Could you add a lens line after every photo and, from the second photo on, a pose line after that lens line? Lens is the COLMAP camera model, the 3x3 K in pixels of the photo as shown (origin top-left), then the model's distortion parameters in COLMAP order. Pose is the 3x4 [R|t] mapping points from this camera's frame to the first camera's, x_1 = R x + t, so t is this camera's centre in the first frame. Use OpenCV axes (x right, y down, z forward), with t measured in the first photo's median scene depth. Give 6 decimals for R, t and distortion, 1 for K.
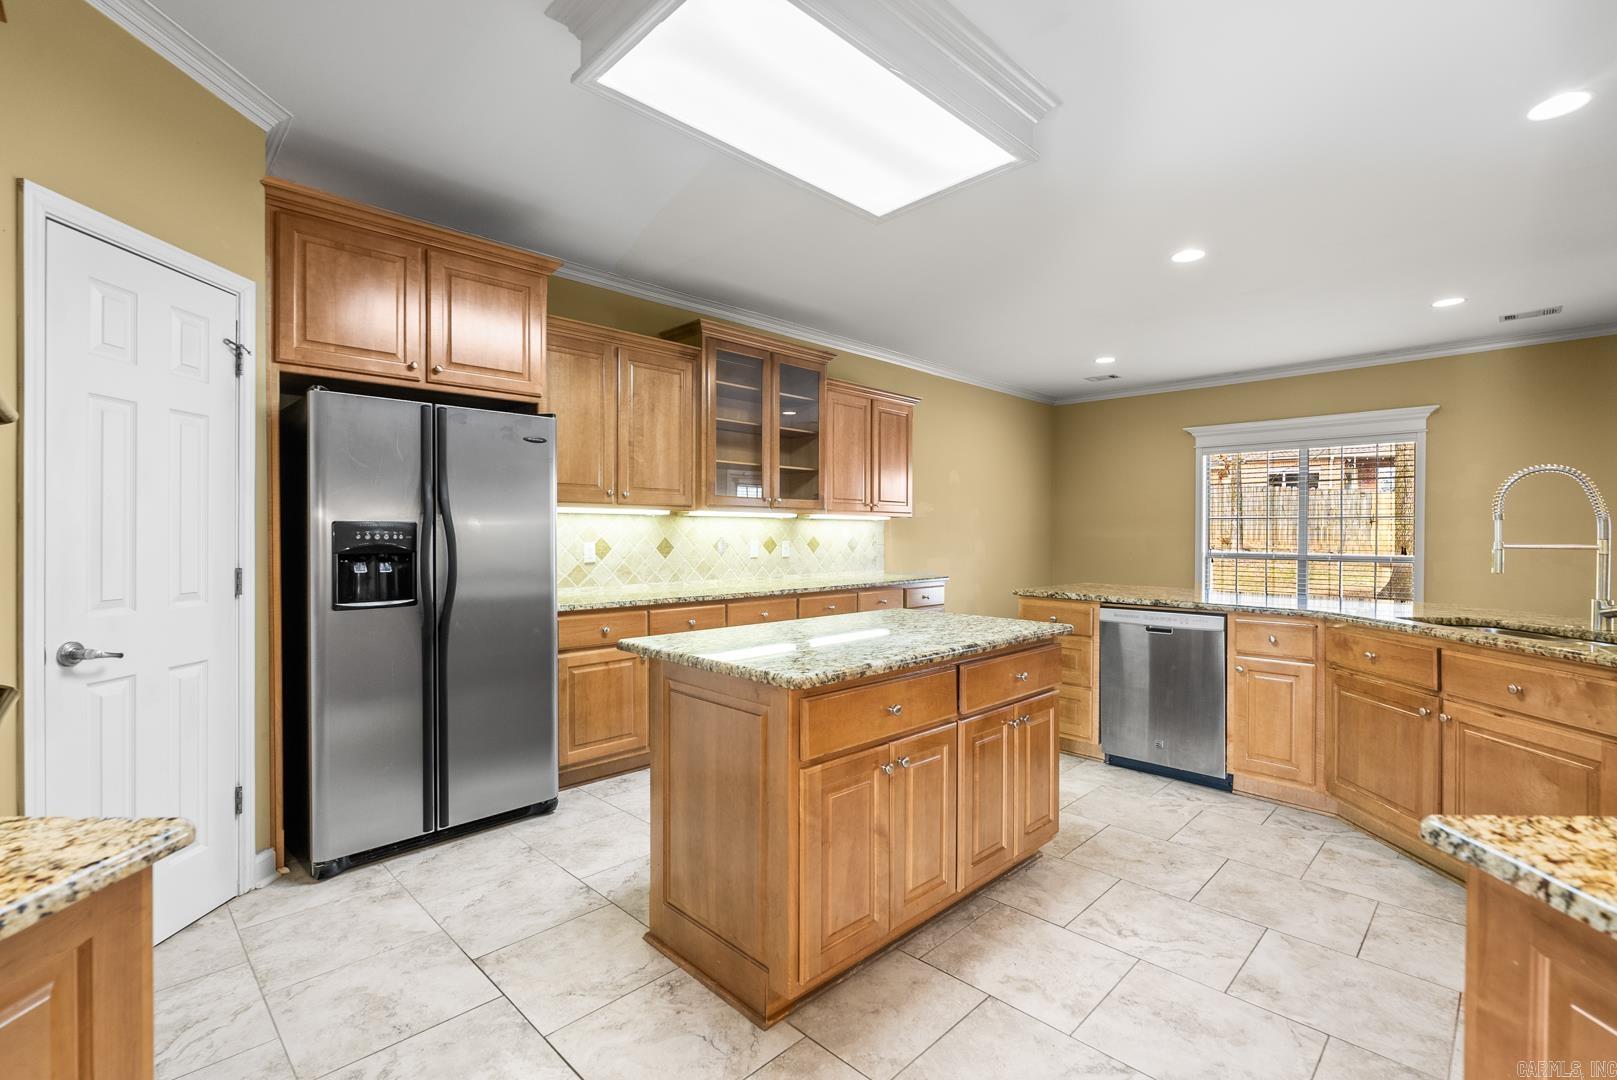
lens RADIAL K [[729.2, 0, 804.6], [0, 729.2, 534.6], [0, 0, 1]] dist [-0.011659, 0.001552]
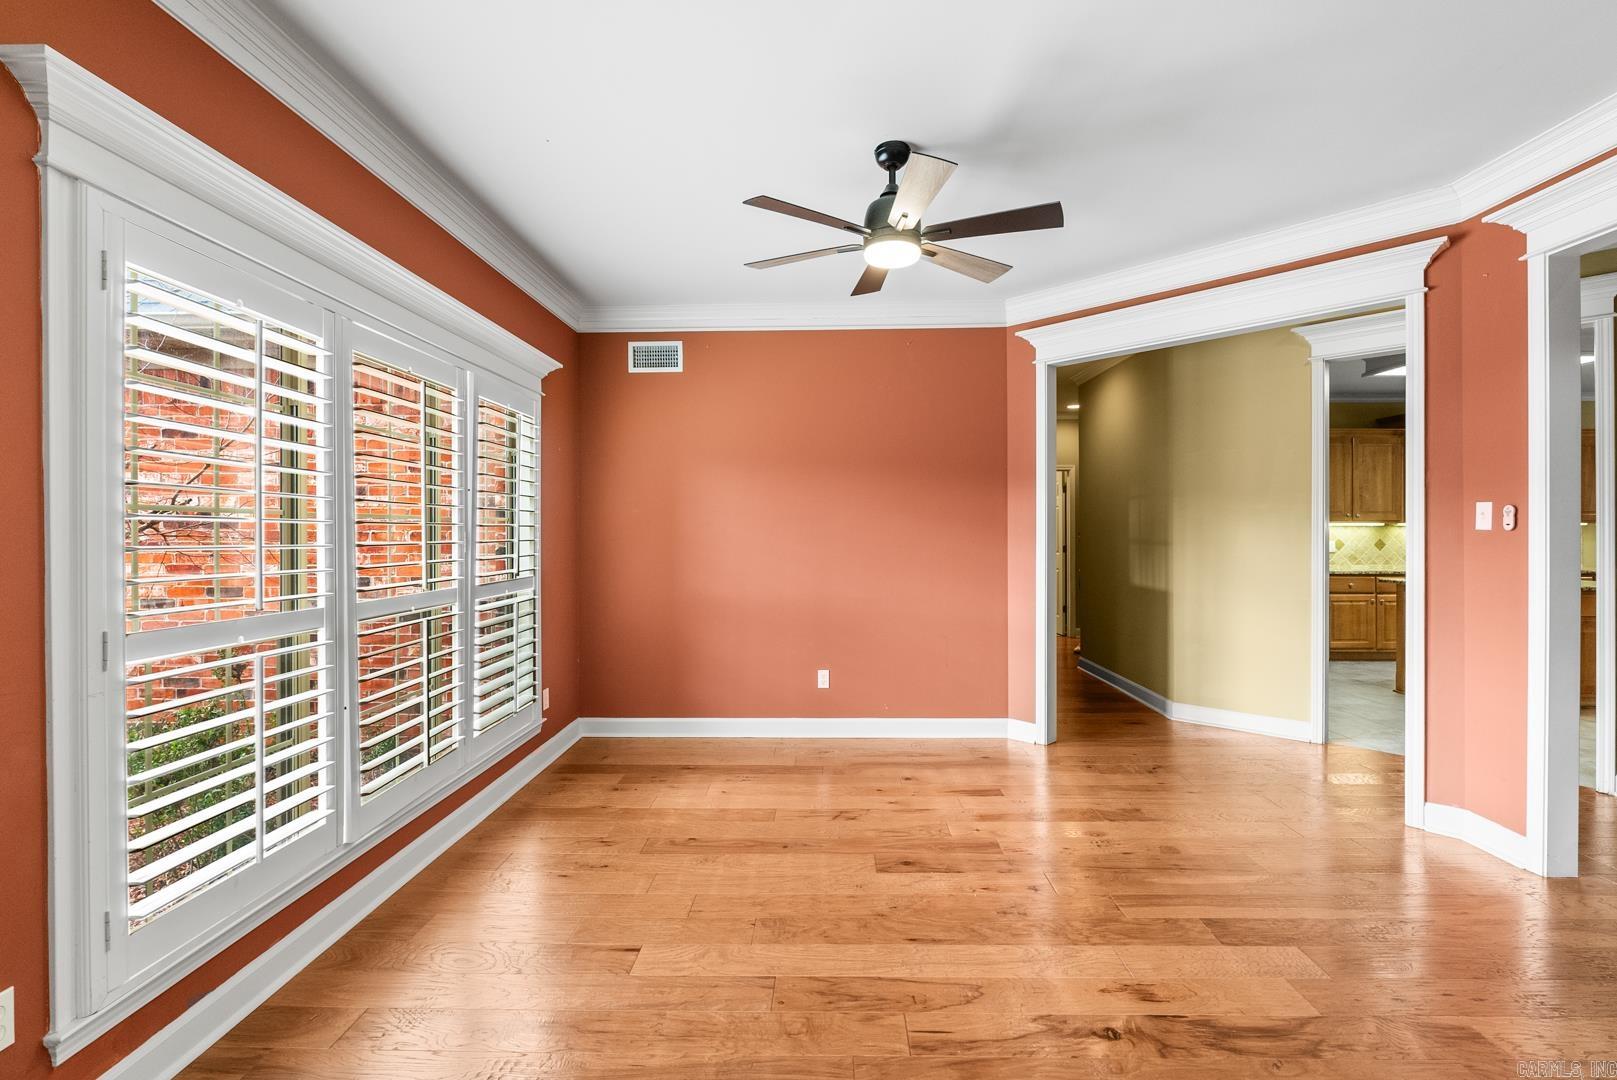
lens RADIAL K [[729.2, 0, 811.0], [0, 729.2, 531.7], [0, 0, 1]] dist [-0.011659, 0.001552]
pose [[0.697098, -0.003280, -0.716968, 0.106640], [0.003174, 0.999994, -0.001489, -0.015486], [0.716969, -0.001238, 0.697104, -1.256850]]
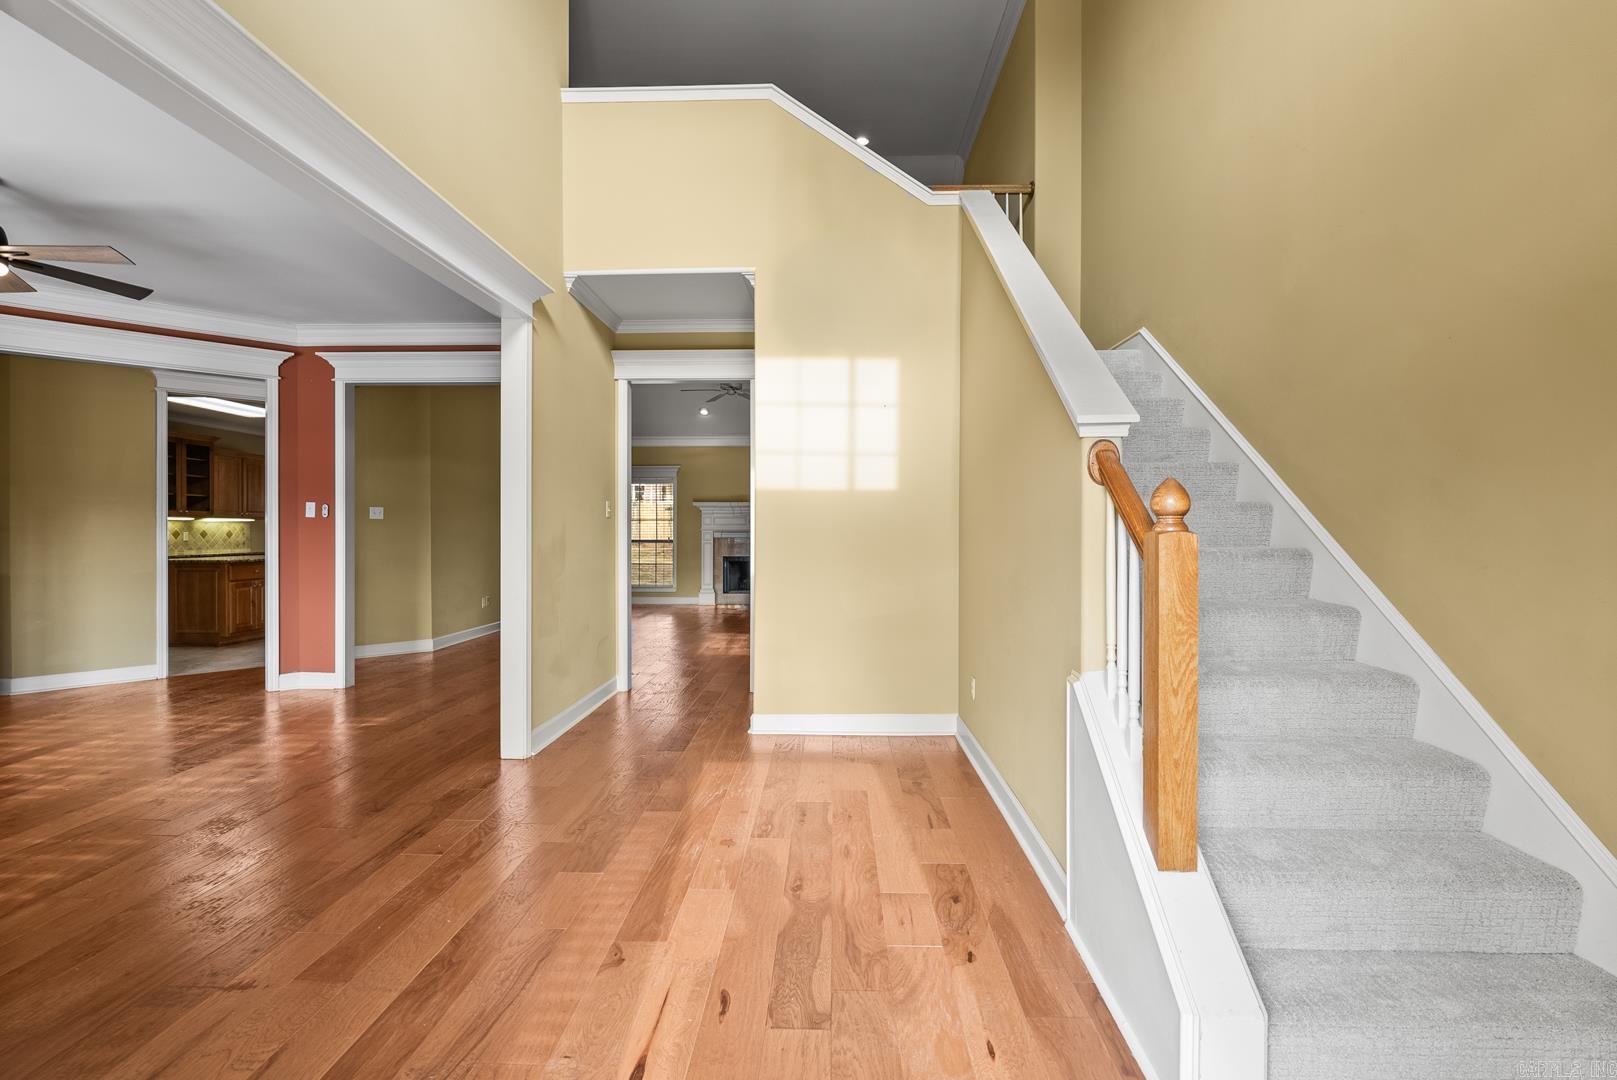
lens RADIAL K [[729.2, 0, 811.3], [0, 729.2, 533.8], [0, 0, 1]] dist [-0.011659, 0.001552]
pose [[0.719531, -0.005452, 0.694438, -0.205822], [0.002699, 0.999984, 0.005054, 0.009990], [-0.694455, -0.001762, 0.719534, -1.880906]]
